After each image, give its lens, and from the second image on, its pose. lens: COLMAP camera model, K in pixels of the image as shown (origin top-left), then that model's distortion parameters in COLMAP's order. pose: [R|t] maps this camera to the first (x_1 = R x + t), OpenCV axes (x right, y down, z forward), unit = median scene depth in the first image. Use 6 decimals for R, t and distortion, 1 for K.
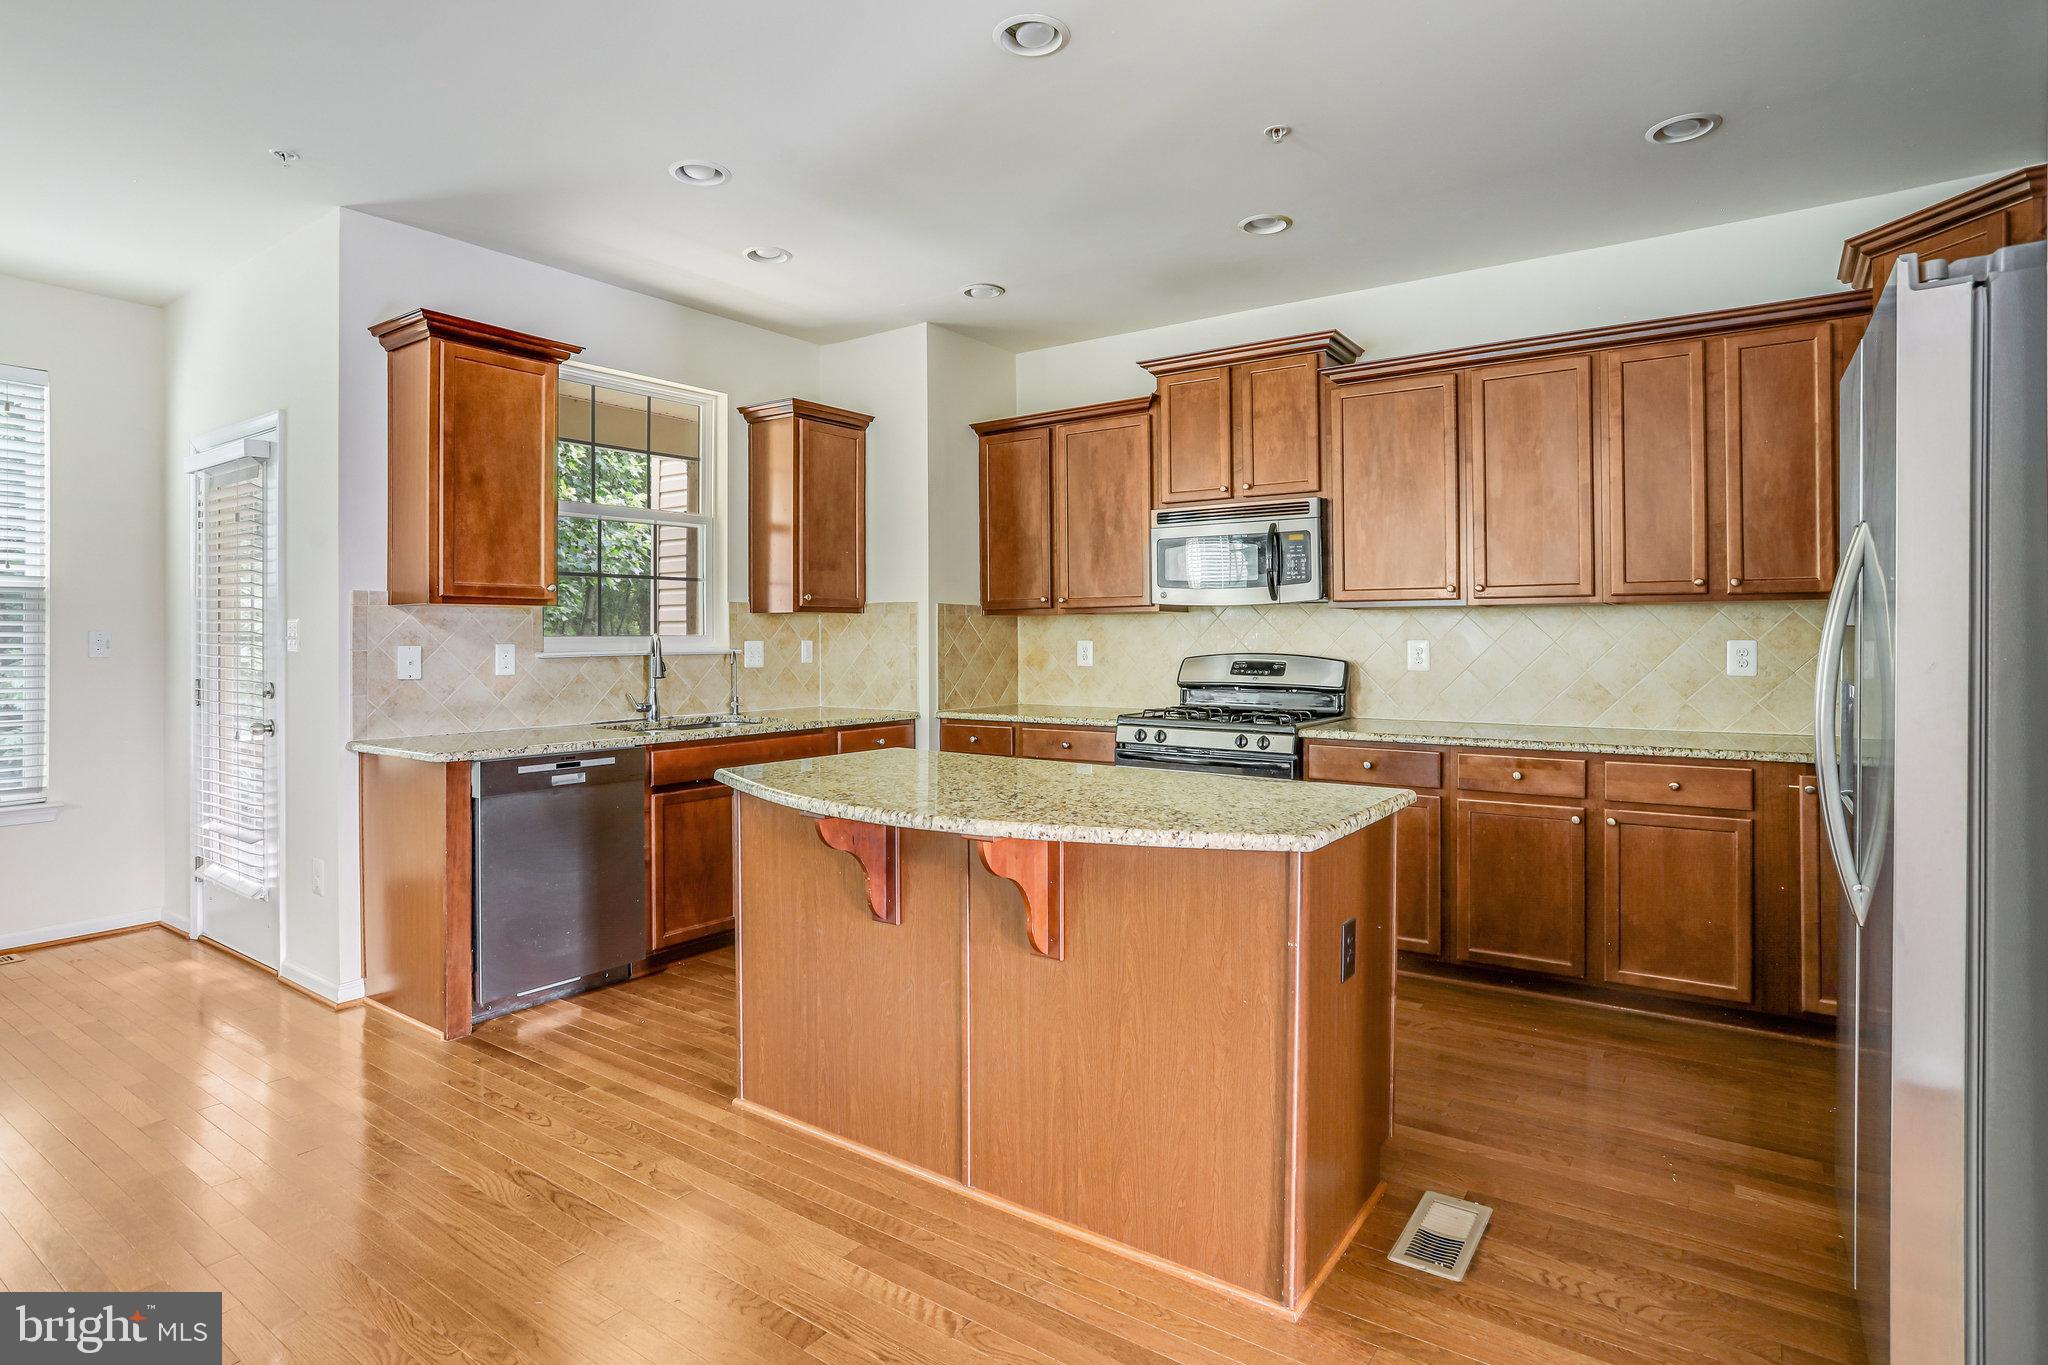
lens RADIAL K [[1052.0, 0, 1020.0], [0, 1052.0, 636.3], [0, 0, 1]] dist [-0.046154, 0.000569]
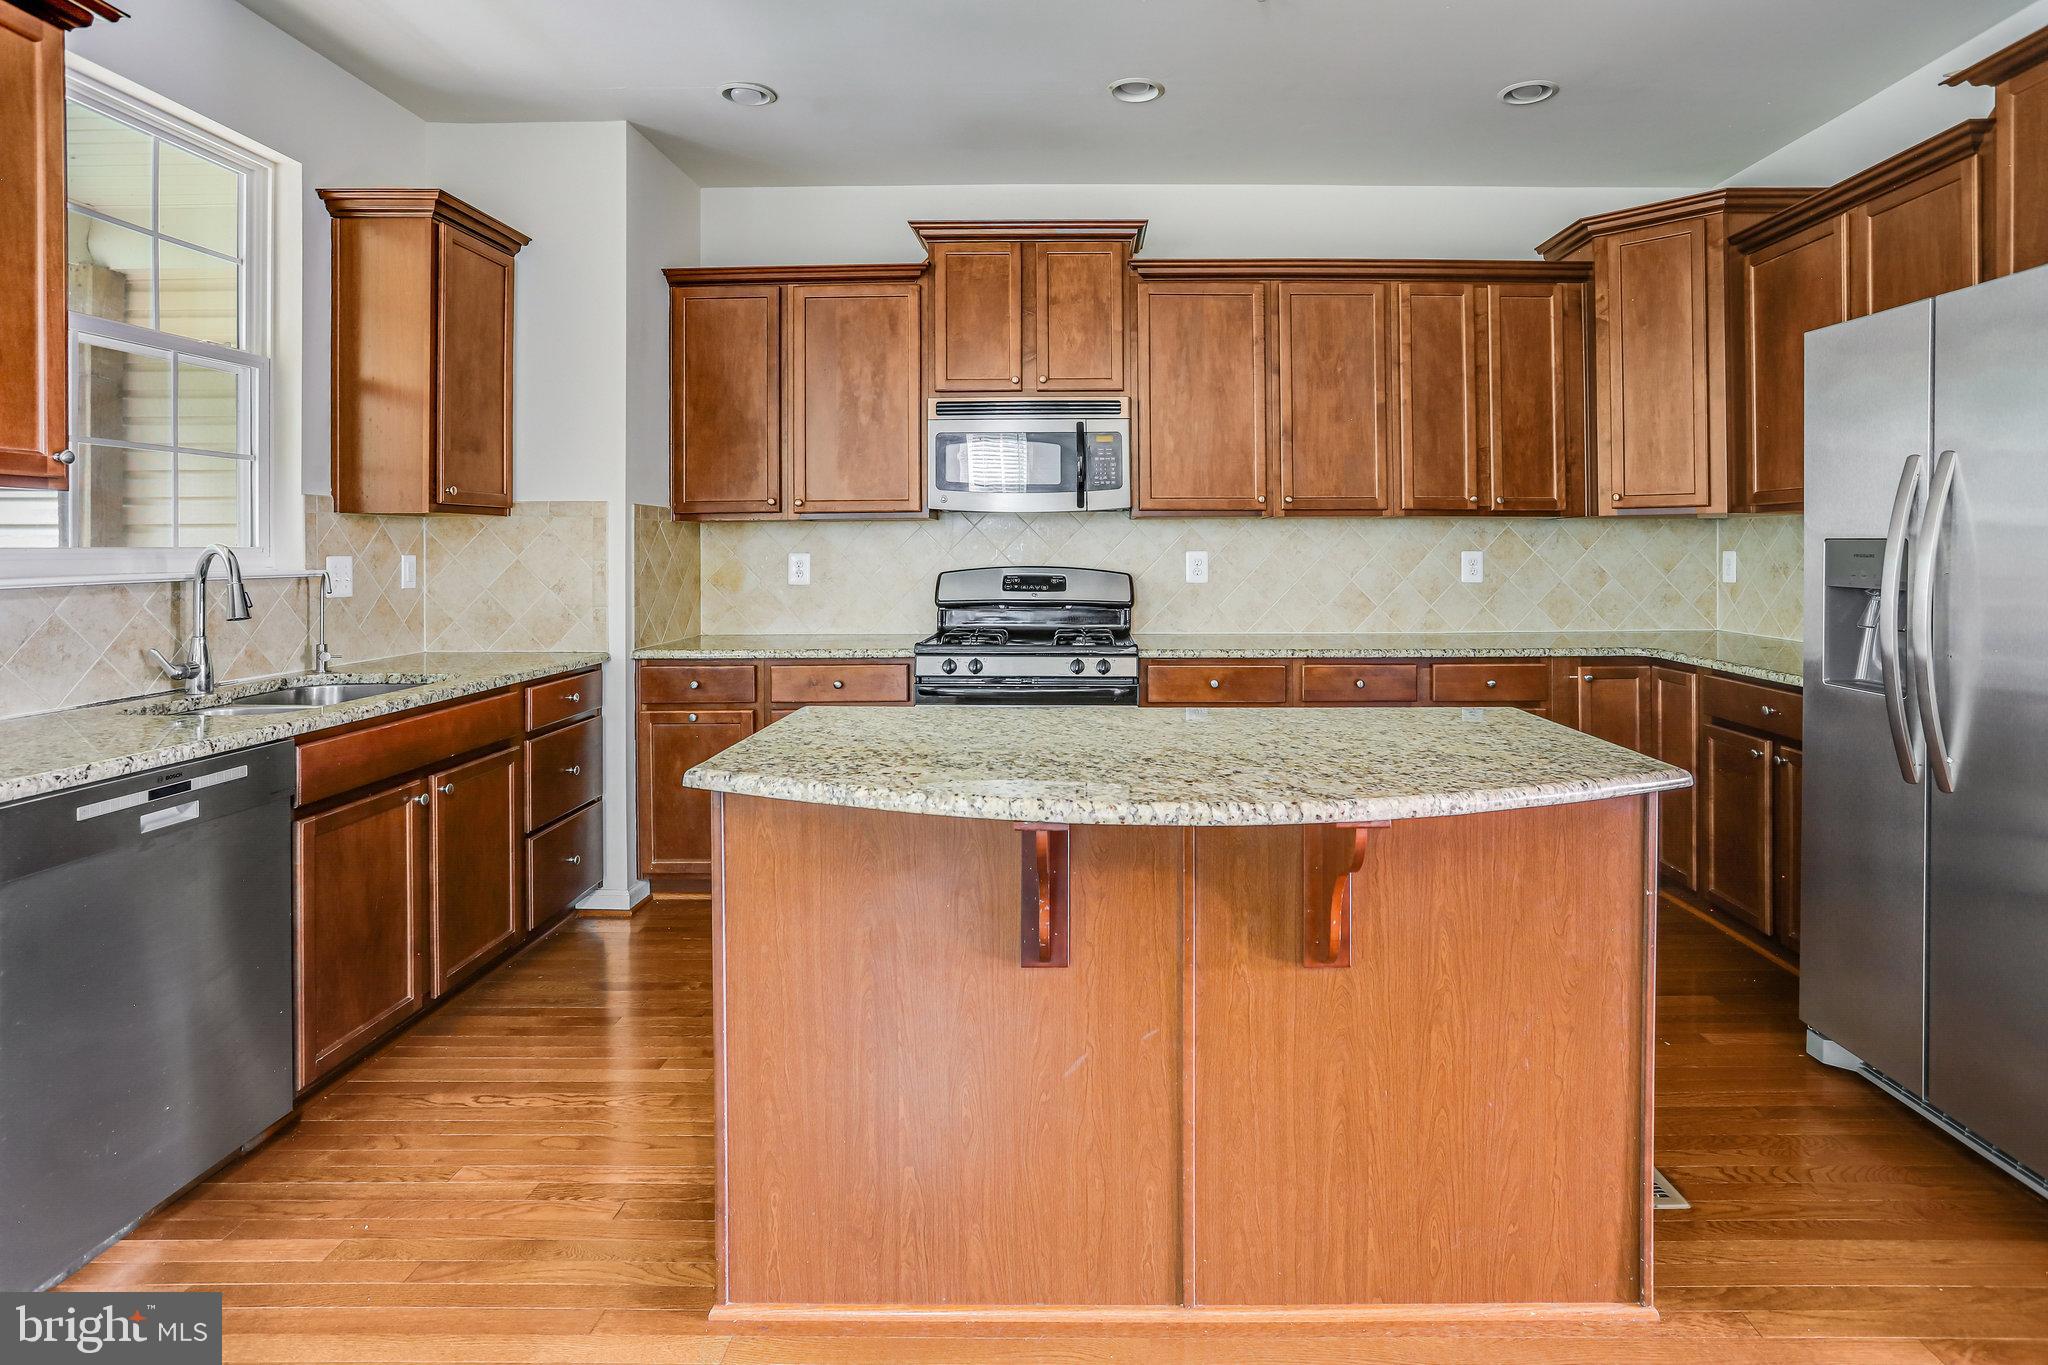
lens RADIAL K [[1084.8, 0, 1096.4], [0, 1084.8, 543.8], [0, 0, 1]] dist [-0.048614, 0.022427]
pose [[0.819569, 0.001529, 0.572978, -0.281349], [0.001350, 0.999989, -0.004600, 0.000732], [-0.572979, 0.004543, 0.819558, 0.227196]]
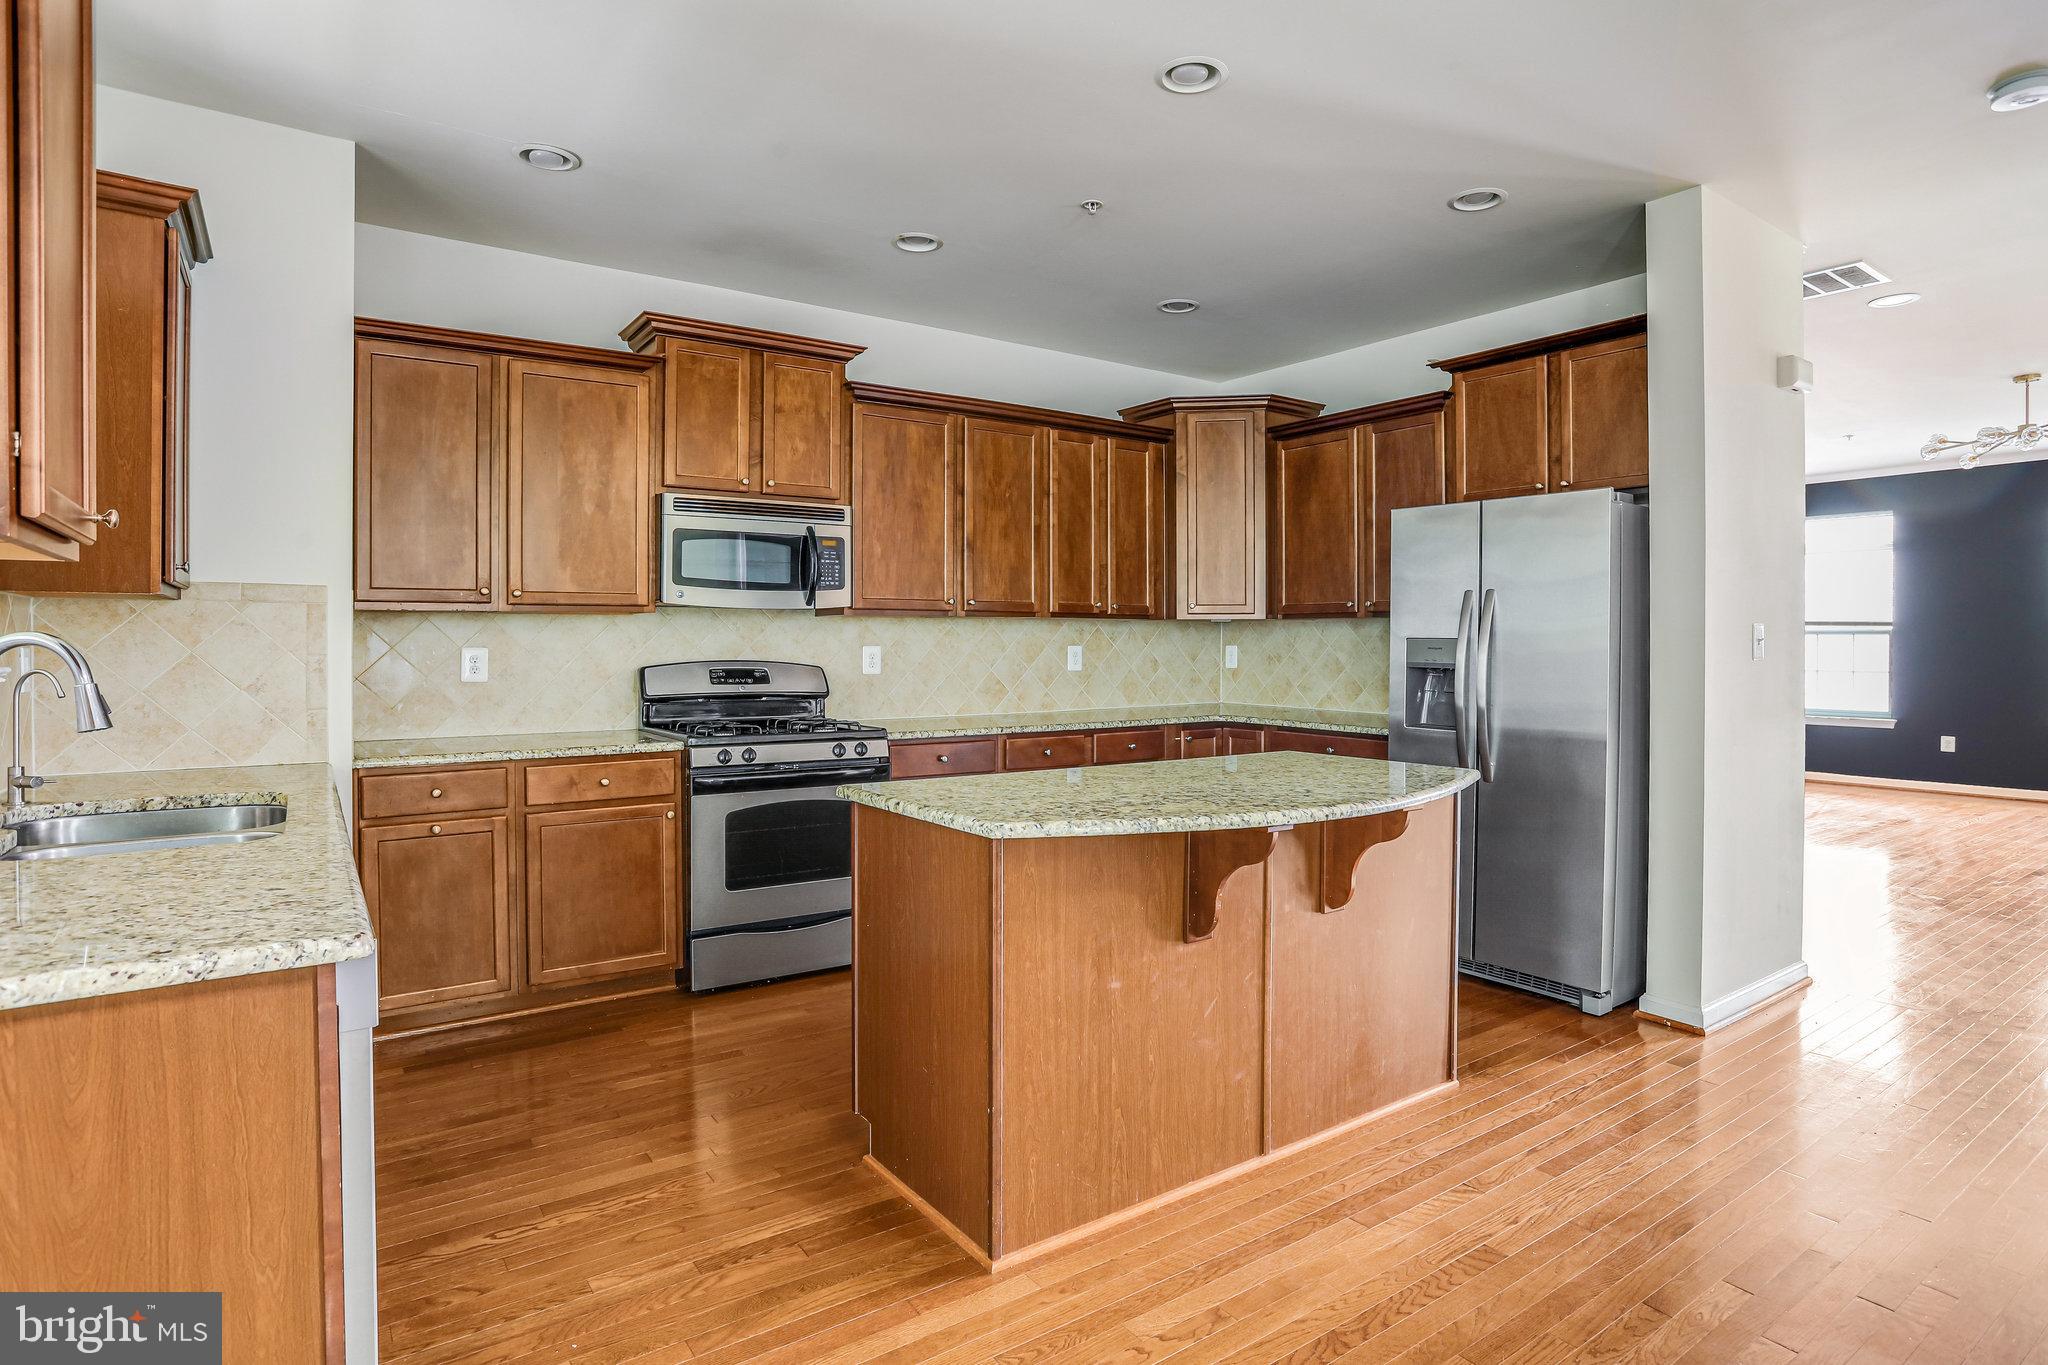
lens RADIAL K [[1051.4, 0, 1087.8], [0, 1051.4, 649.5], [0, 0, 1]] dist [-0.088752, 0.045712]
pose [[0.334051, -0.004714, 0.942543, -0.585528], [-0.000483, 0.999987, 0.005172, 0.001574], [-0.942555, -0.002182, 0.334045, 0.432097]]
